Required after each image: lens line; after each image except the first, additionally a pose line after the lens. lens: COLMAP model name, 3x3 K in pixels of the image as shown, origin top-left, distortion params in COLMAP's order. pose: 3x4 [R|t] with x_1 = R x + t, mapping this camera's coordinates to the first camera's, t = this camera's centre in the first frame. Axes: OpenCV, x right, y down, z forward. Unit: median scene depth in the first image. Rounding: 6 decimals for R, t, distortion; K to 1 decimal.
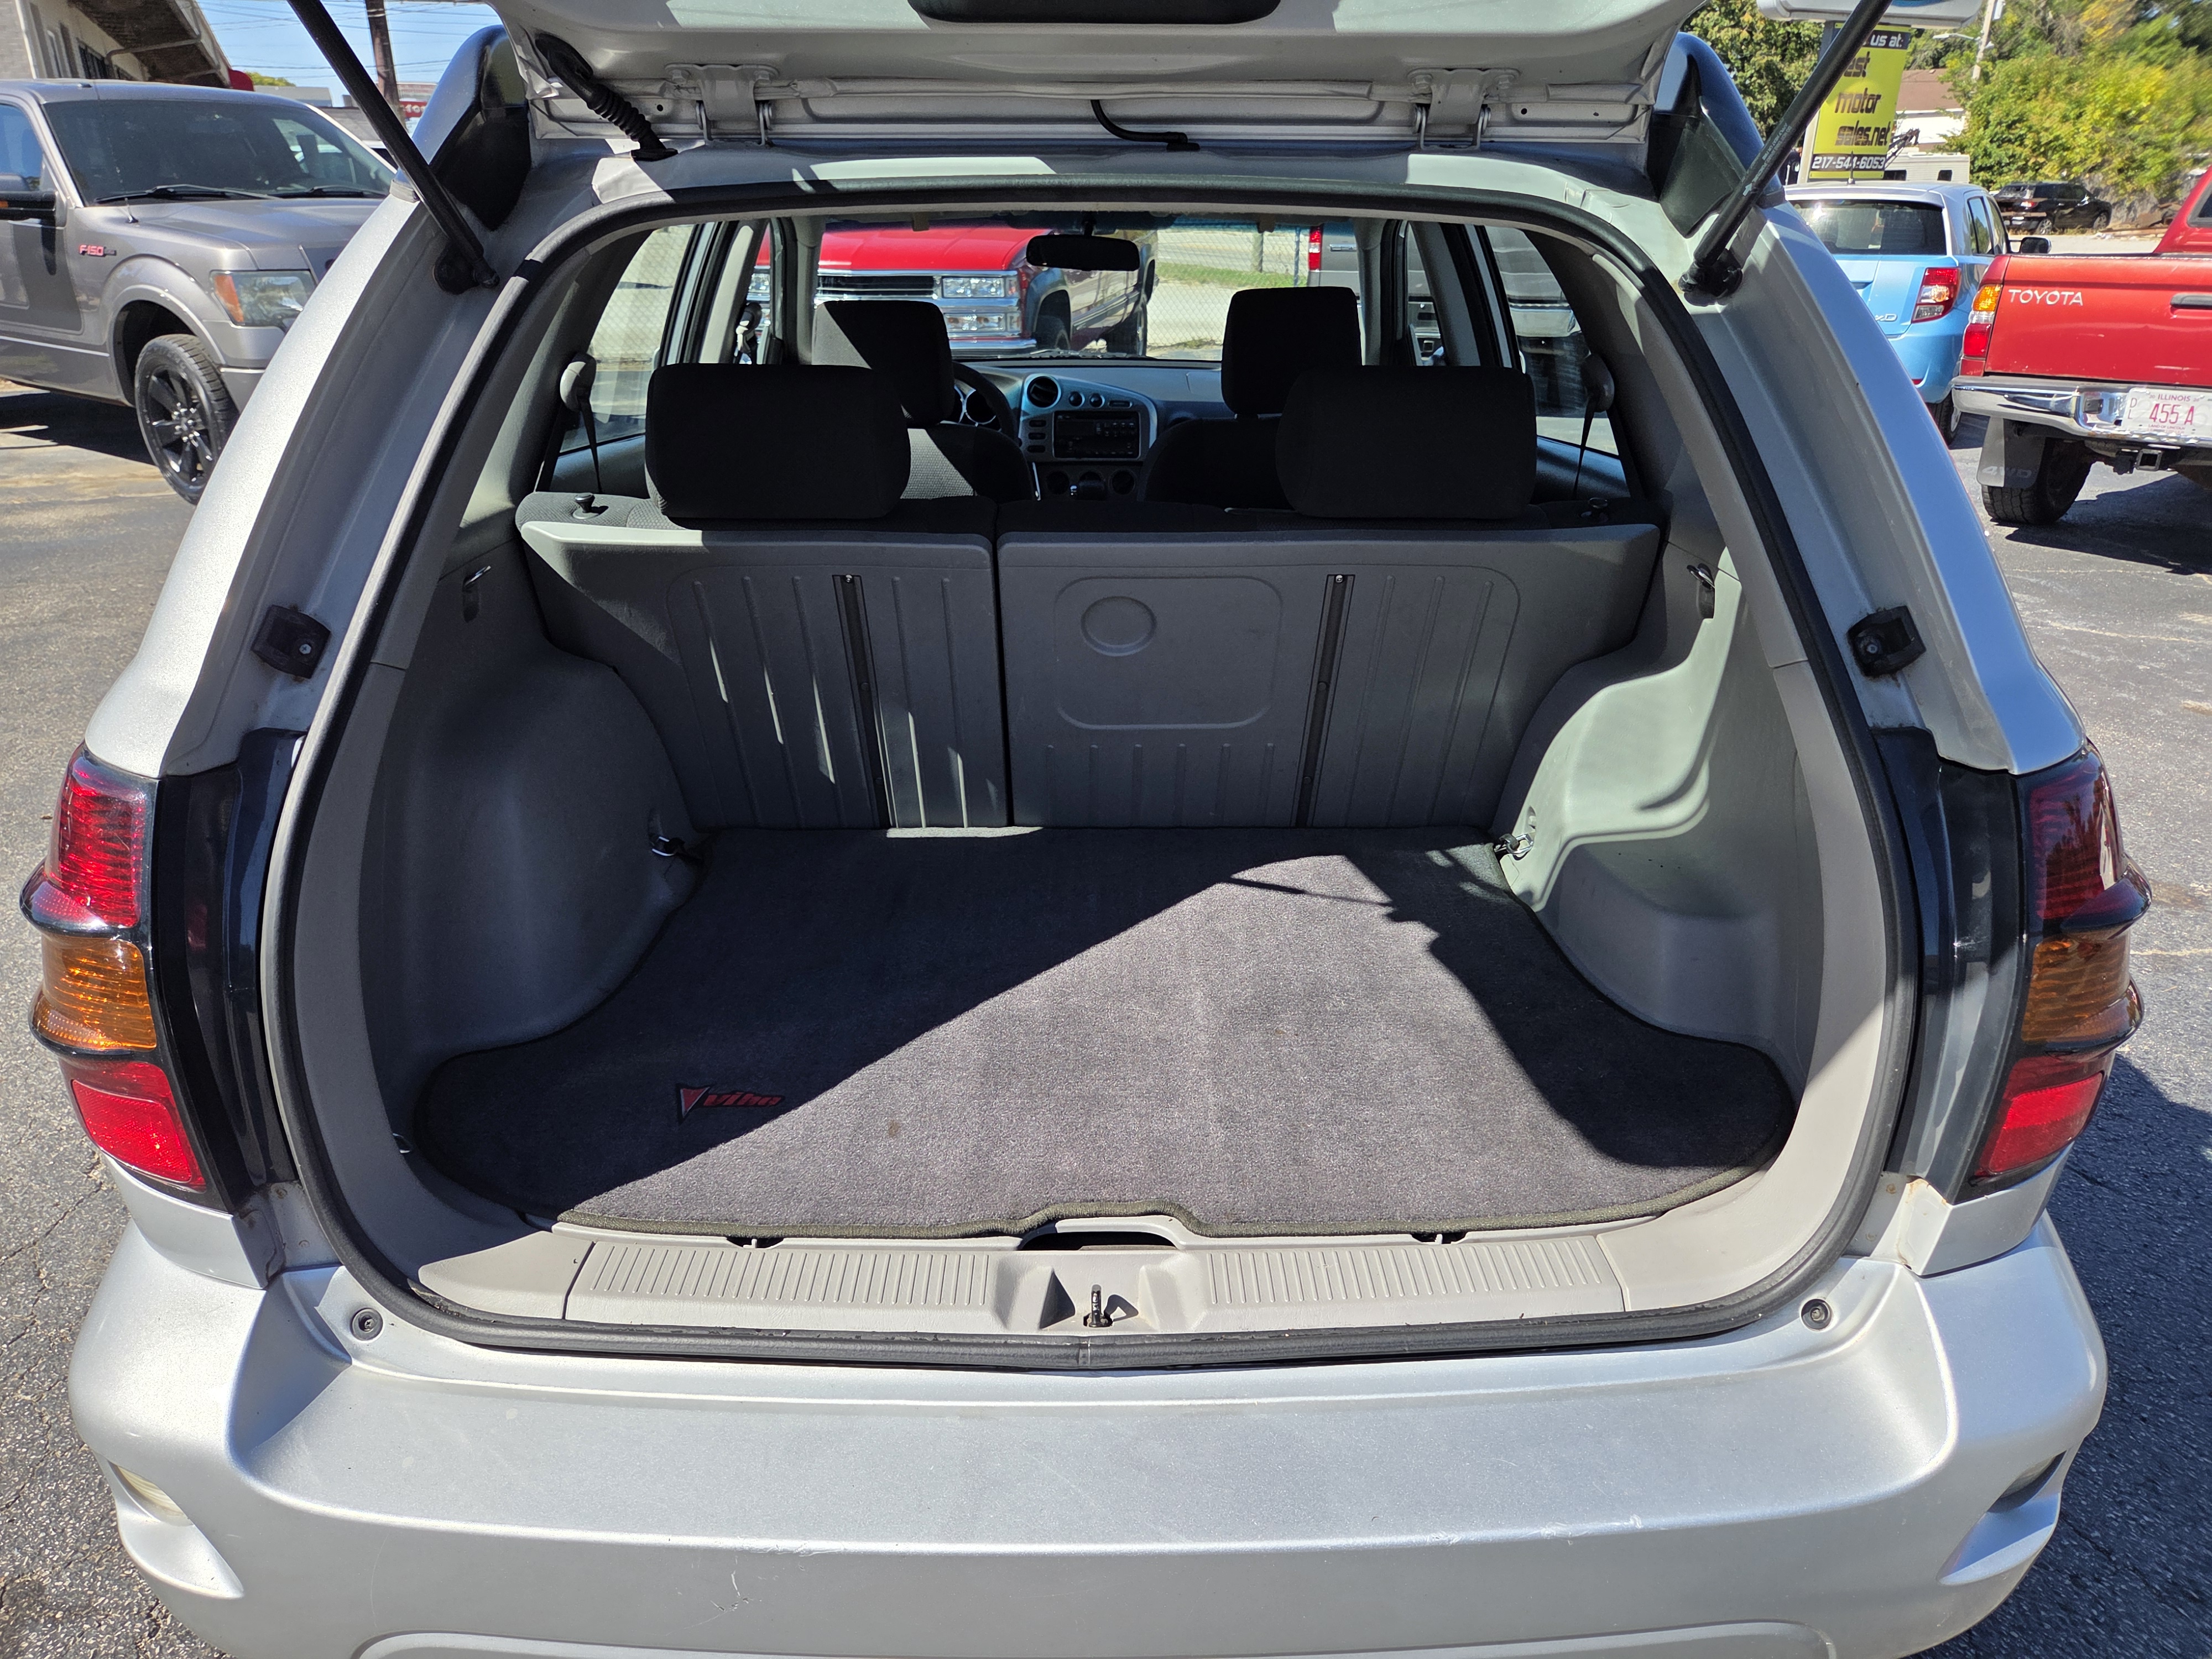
lens RADIAL K [[1520.4, 0, 1109.9], [0, 1520.4, 840.0], [0, 0, 1]] dist [0.002944, -0.004033]
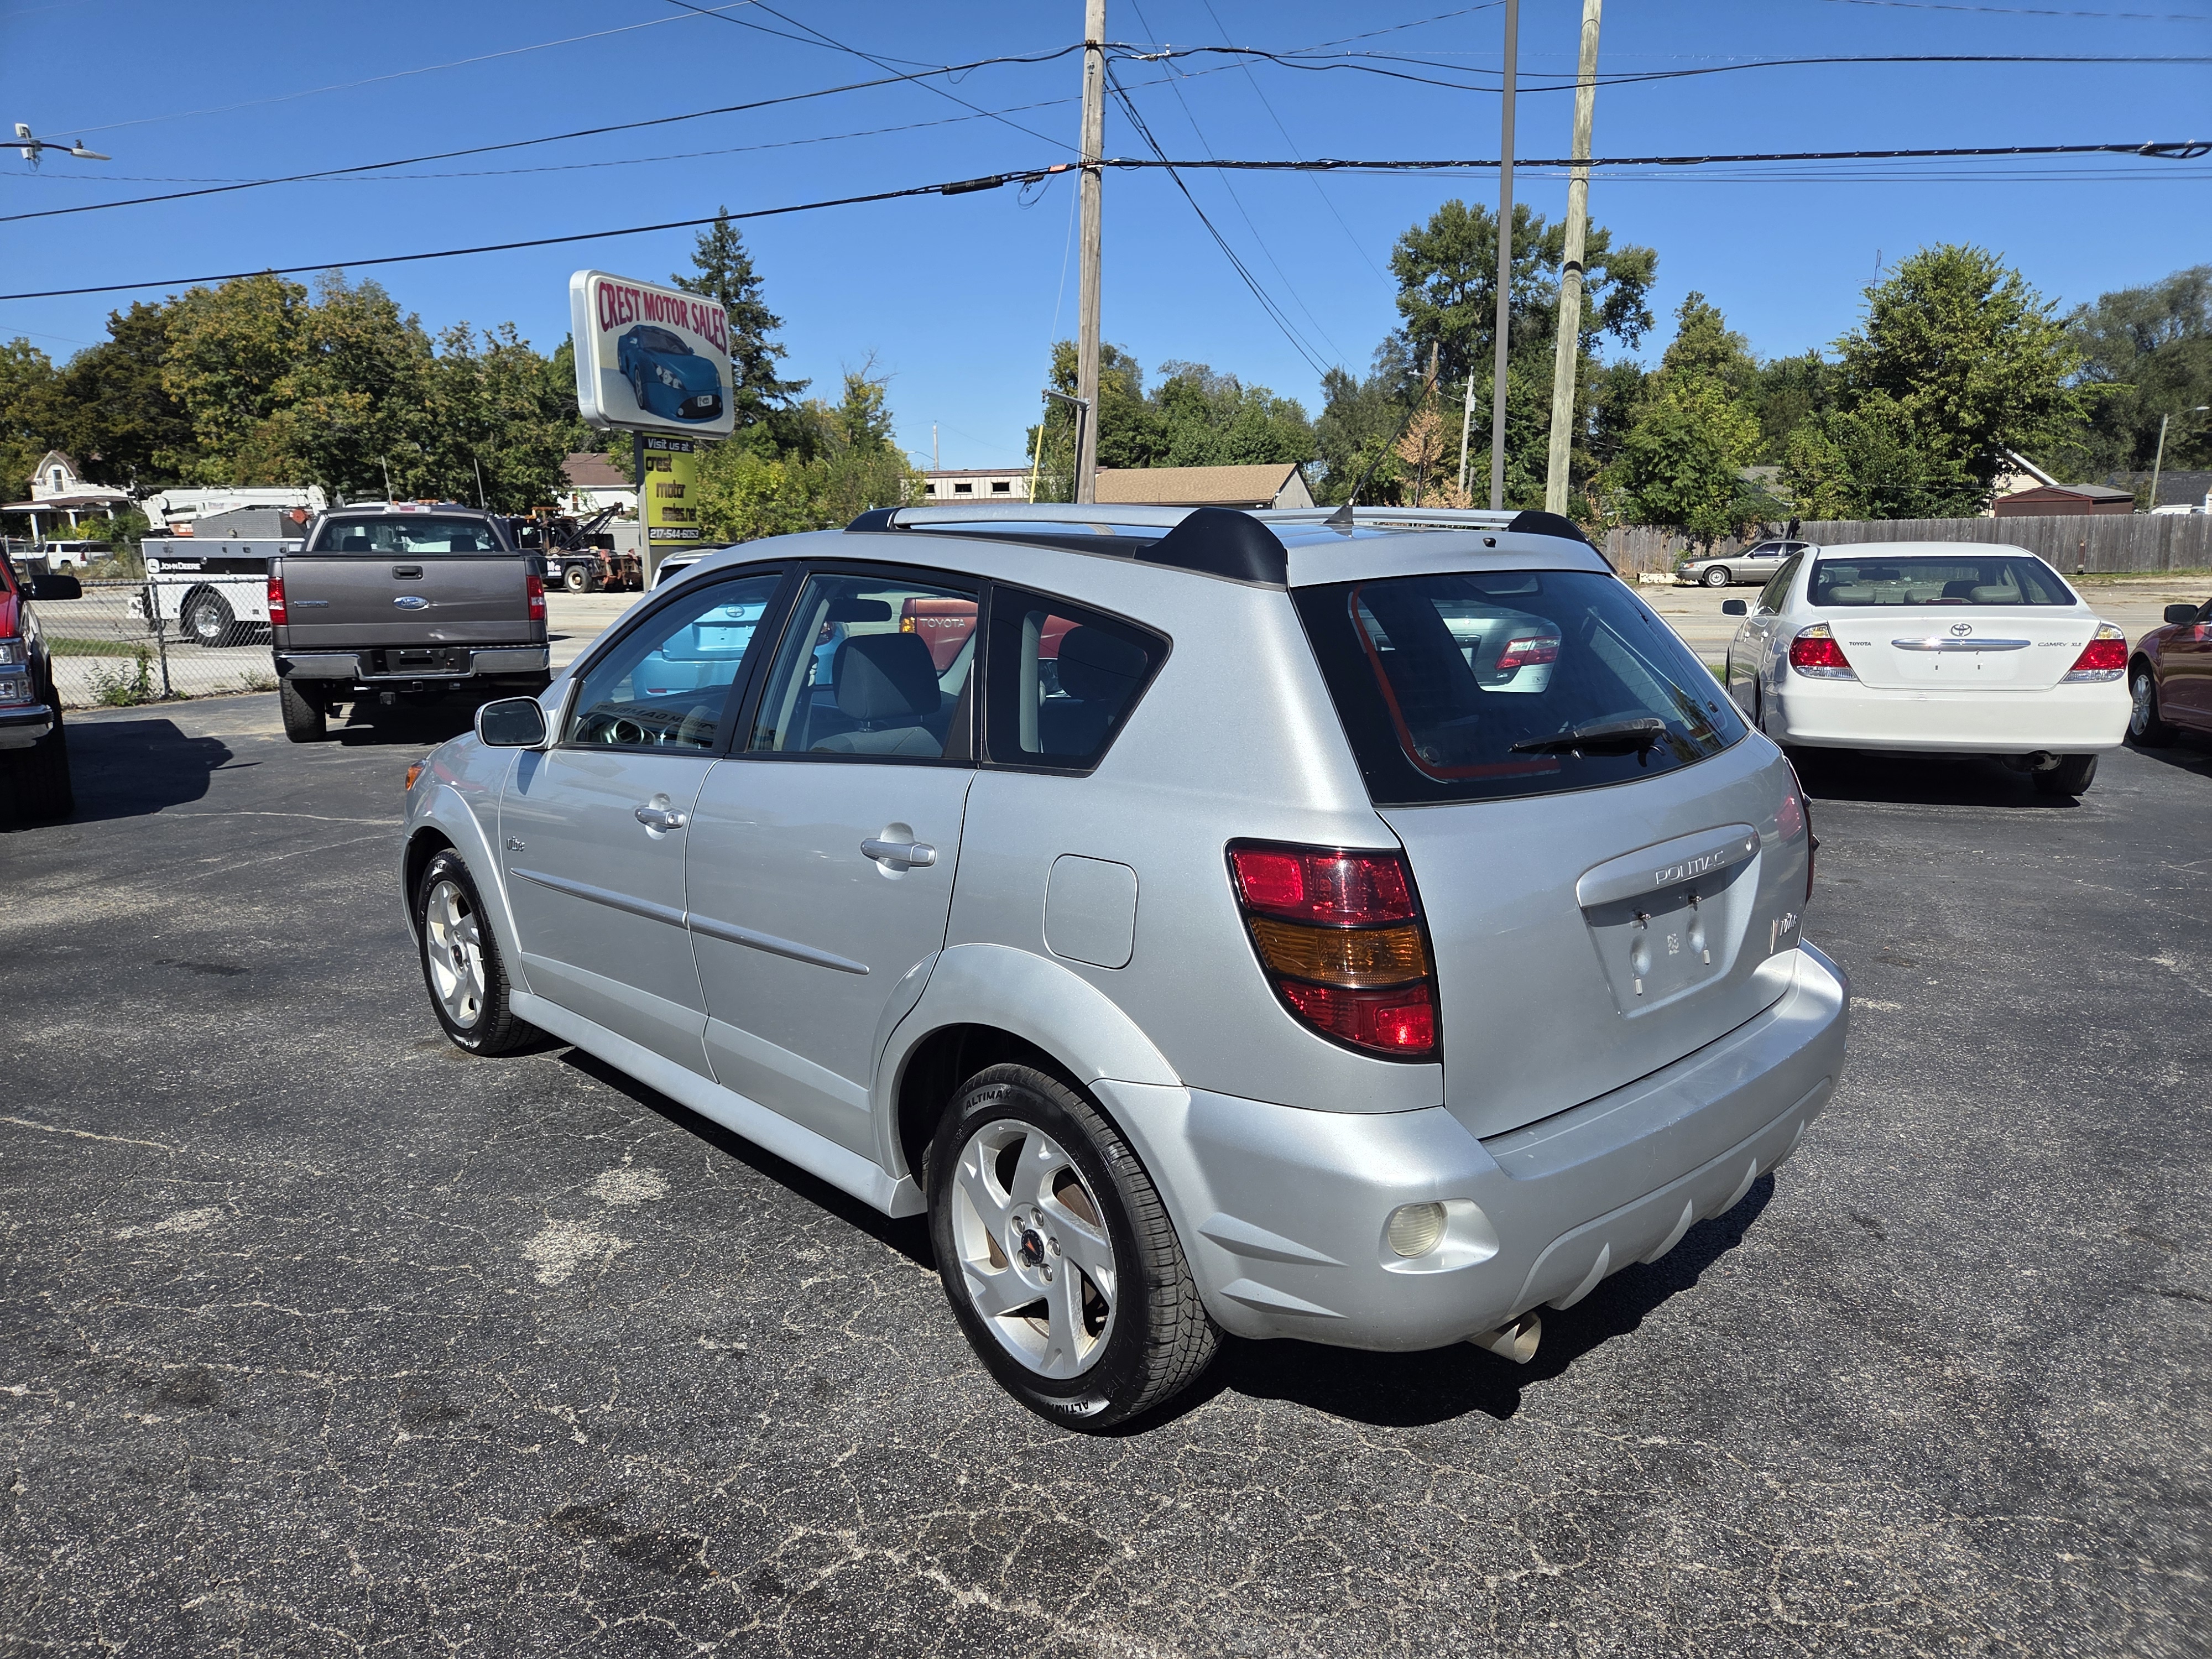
lens RADIAL K [[1486.0, 0, 1116.9], [0, 1486.0, 821.0], [0, 0, 1]] dist [0.051311, -0.045626]
pose [[0.704185, -0.137117, 0.696651, -0.952554], [0.288642, 0.951723, -0.104442, 0.133821], [-0.648699, 0.274630, 0.709767, -0.388495]]
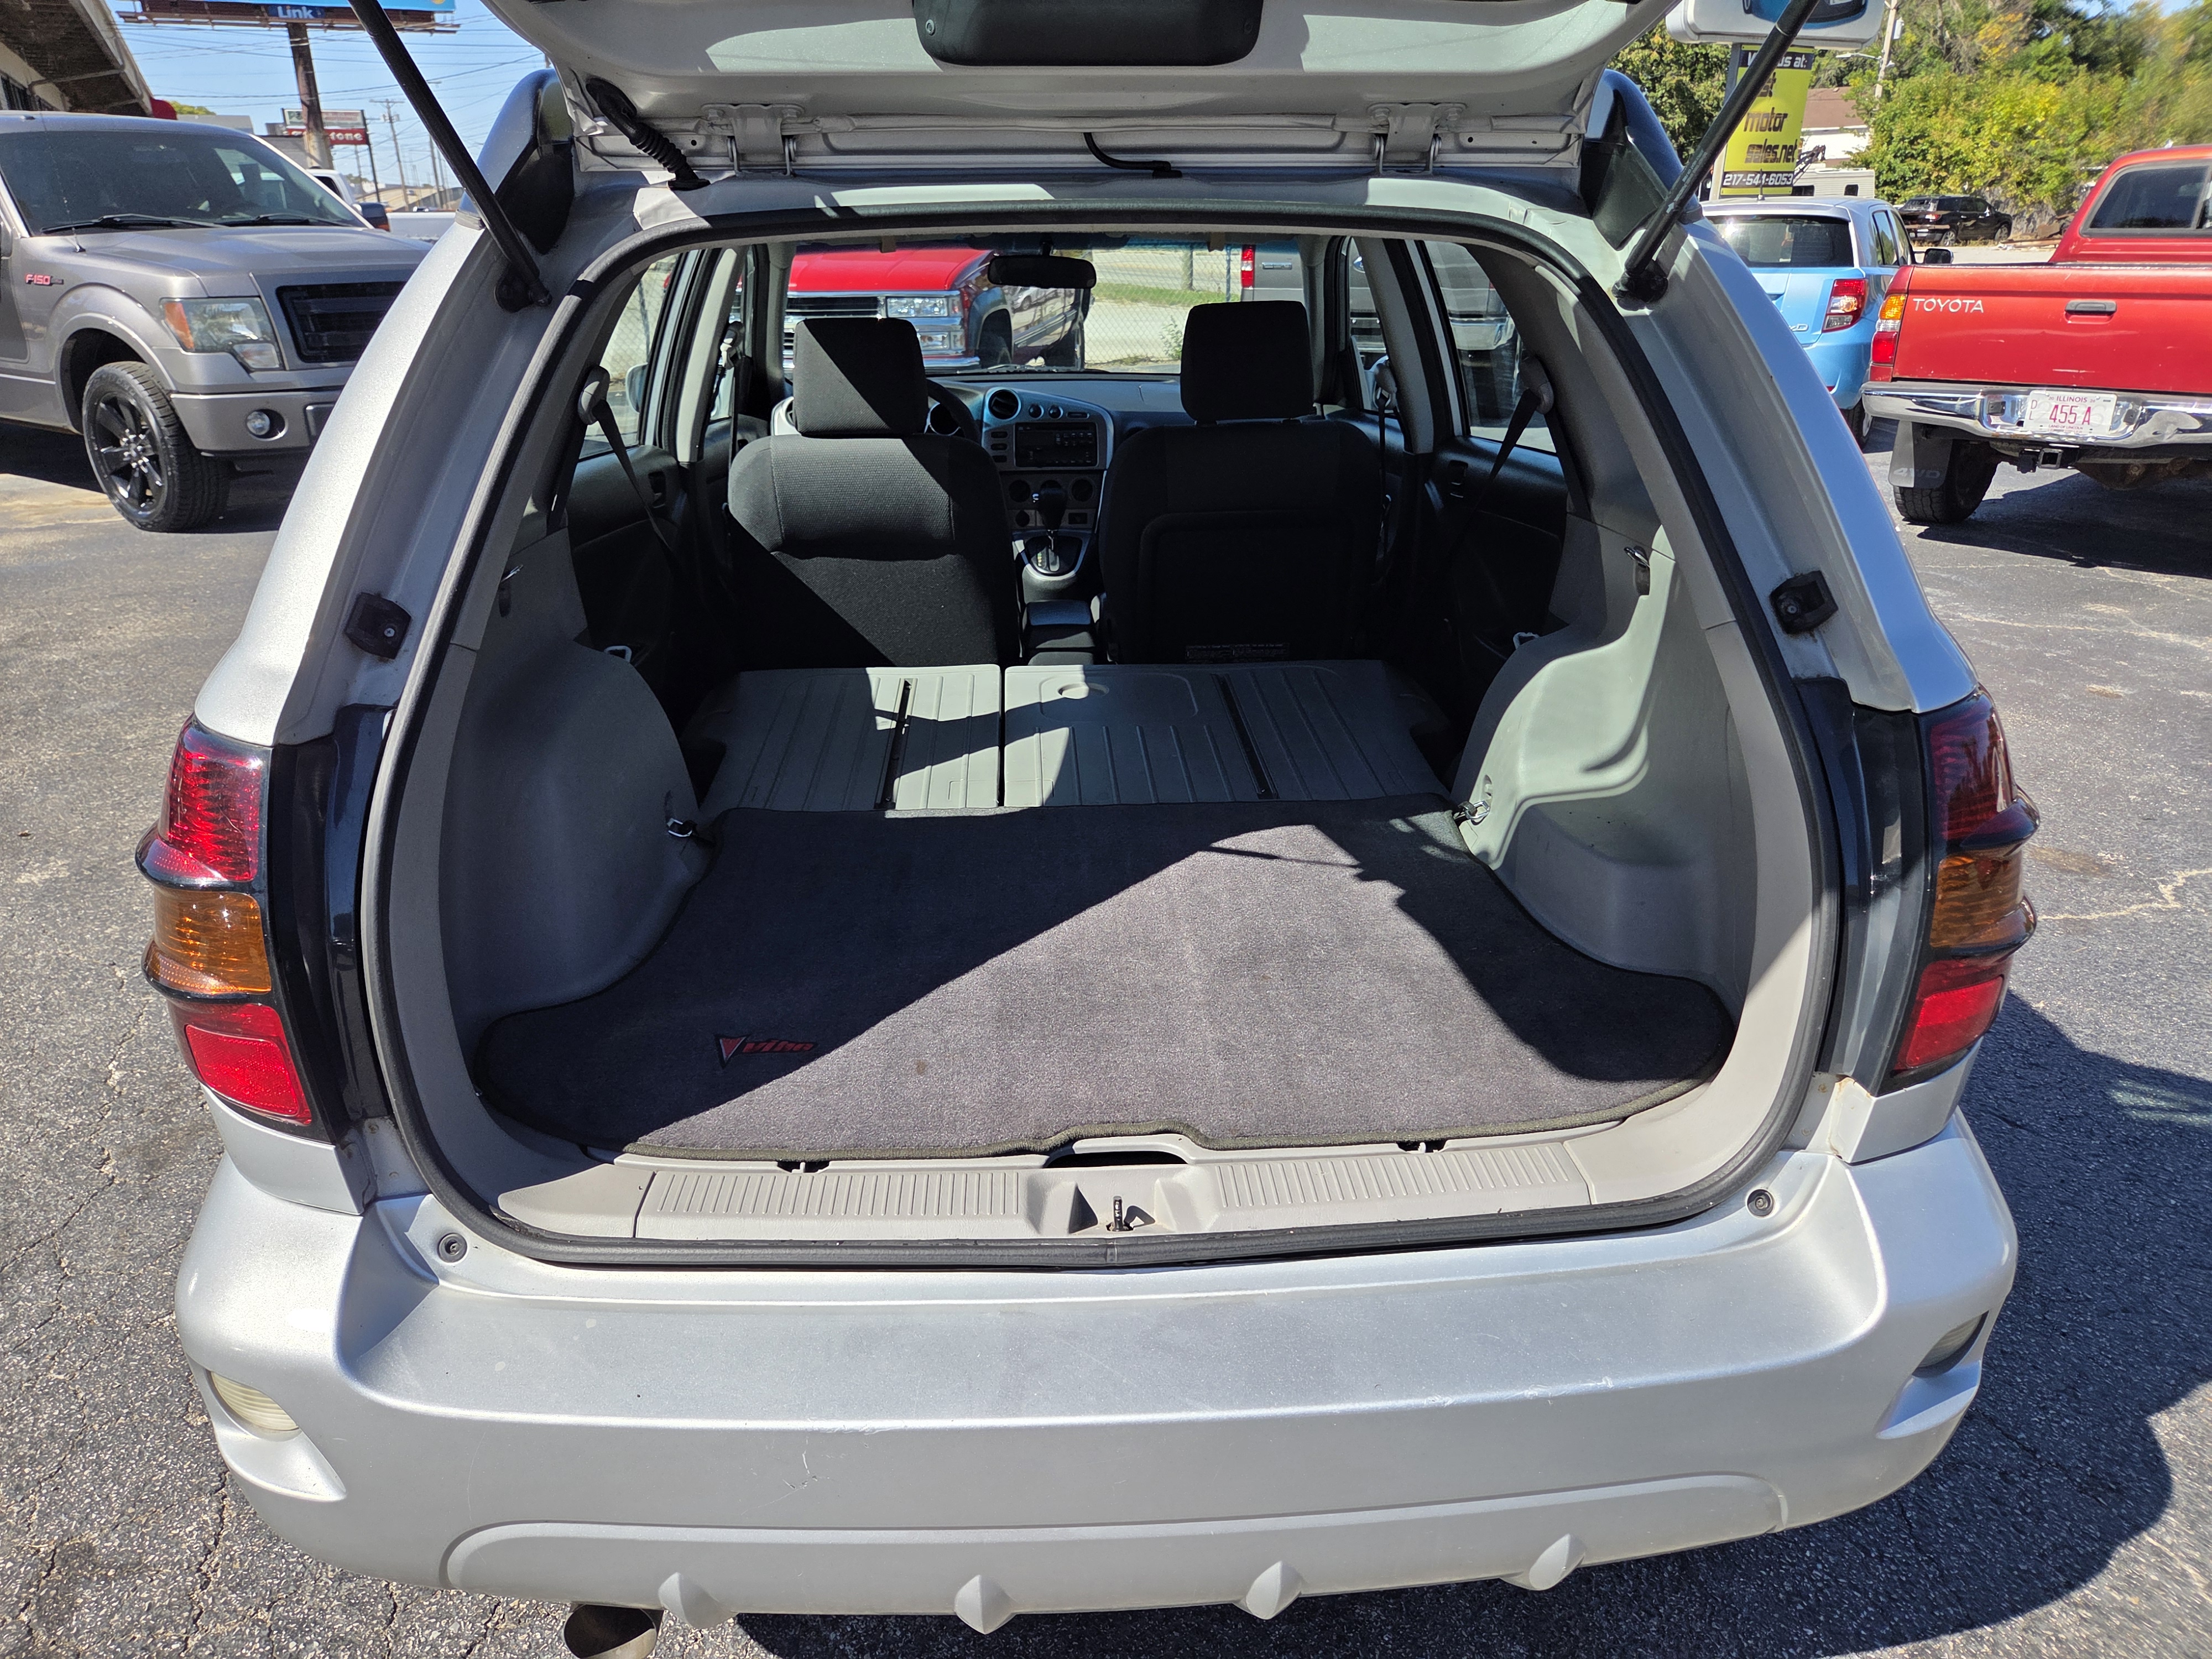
lens RADIAL K [[1518.0, 0, 1094.3], [0, 1518.0, 823.8], [0, 0, 1]] dist [0.005224, -0.004712]
pose [[0.999354, -0.020605, 0.029458, -0.027050], [0.021207, 0.999570, -0.020250, 0.023083], [-0.029028, 0.020861, 0.999361, -0.056055]]
